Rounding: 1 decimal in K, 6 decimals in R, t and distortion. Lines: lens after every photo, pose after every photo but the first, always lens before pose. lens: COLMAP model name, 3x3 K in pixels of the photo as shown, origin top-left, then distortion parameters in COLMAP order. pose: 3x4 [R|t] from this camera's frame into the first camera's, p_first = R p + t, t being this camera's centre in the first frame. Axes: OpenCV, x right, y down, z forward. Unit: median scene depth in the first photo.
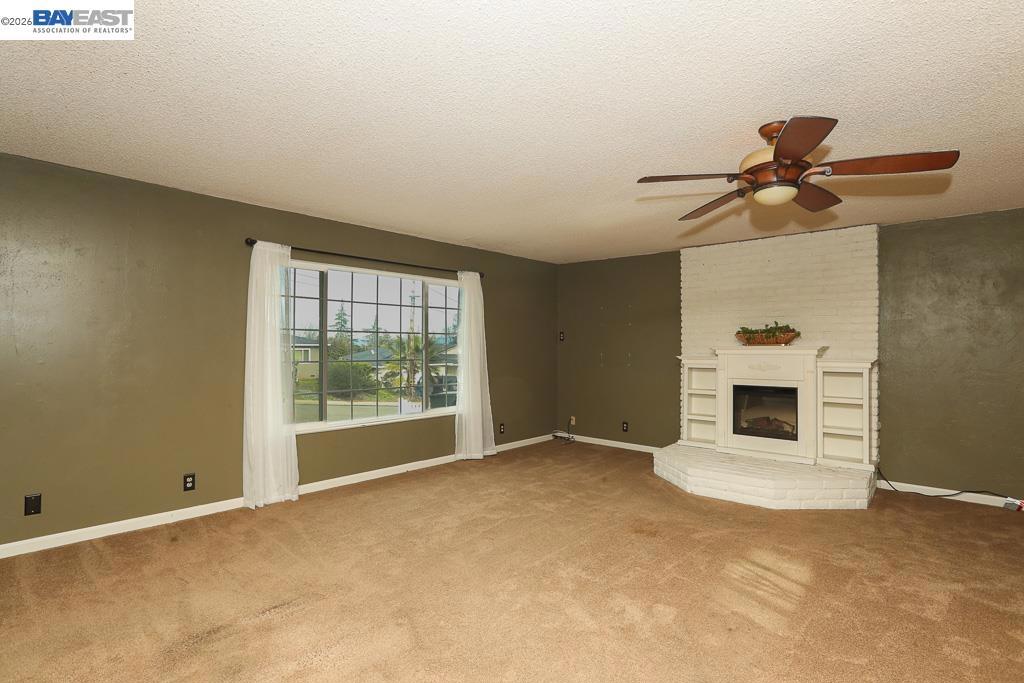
lens RADIAL K [[465.8, 0, 515.9], [0, 465.8, 342.7], [0, 0, 1]] dist [-0.026781, 0.003990]
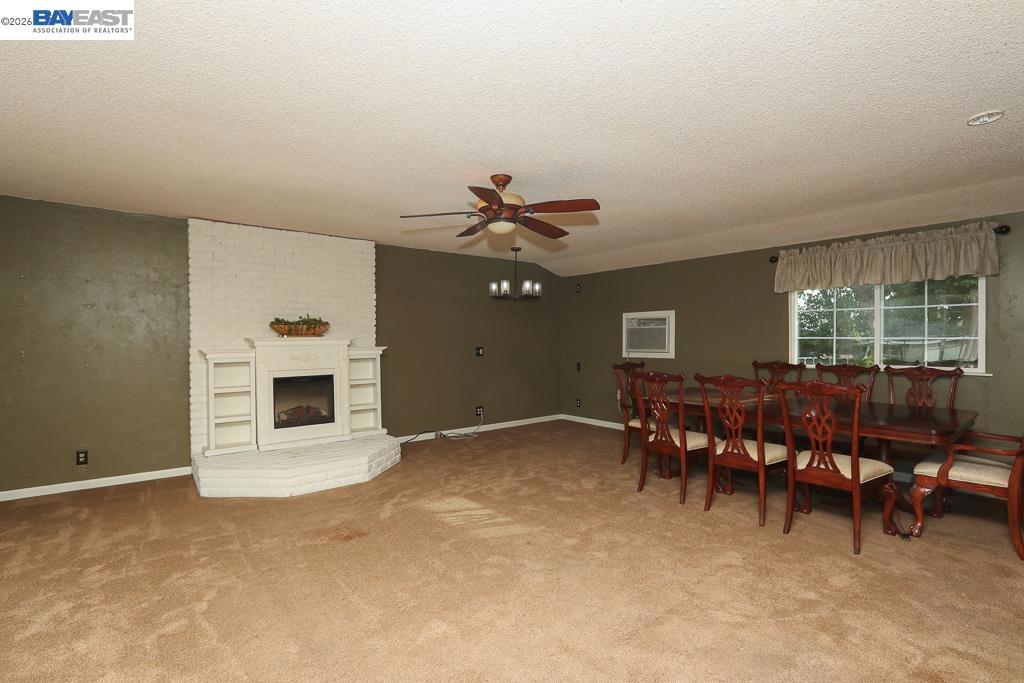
lens RADIAL K [[465.8, 0, 516.1], [0, 465.8, 341.8], [0, 0, 1]] dist [-0.026781, 0.003990]
pose [[0.177355, -0.008707, 0.984108, -0.432783], [-0.007045, 0.999924, 0.010117, 0.003780], [-0.984122, -0.008727, 0.177280, 0.381585]]
